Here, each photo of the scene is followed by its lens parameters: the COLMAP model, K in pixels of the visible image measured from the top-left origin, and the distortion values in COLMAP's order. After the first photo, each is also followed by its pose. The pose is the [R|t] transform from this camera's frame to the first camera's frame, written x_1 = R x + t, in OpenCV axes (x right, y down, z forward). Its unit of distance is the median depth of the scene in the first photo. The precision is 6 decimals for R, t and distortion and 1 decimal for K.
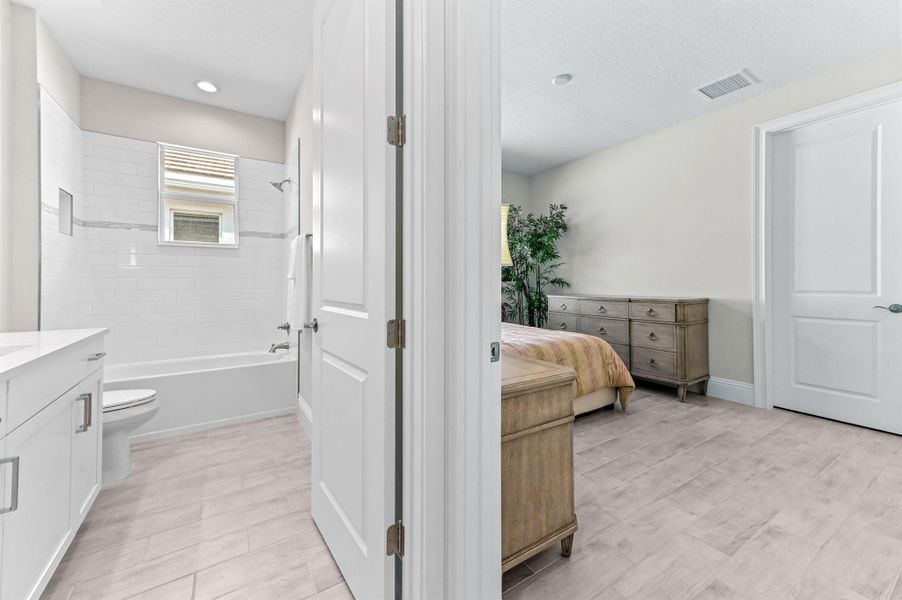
lens RADIAL K [[359.1, 0, 447.6], [0, 359.1, 289.8], [0, 0, 1]] dist [0.001170, -0.000084]
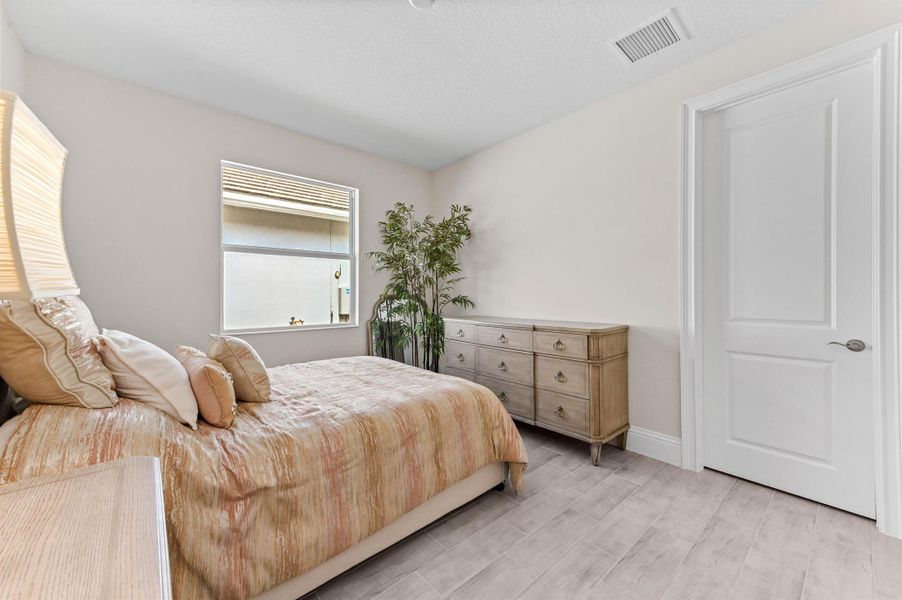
lens RADIAL K [[349.2, 0, 451.0], [0, 349.2, 300.0], [0, 0, 1]] dist [-0.000039, 0.000037]
pose [[0.988373, -0.000378, 0.152049, 0.233632], [0.000478, 1.000000, -0.000620, -0.031883], [-0.152049, 0.000685, 0.988373, 0.312642]]
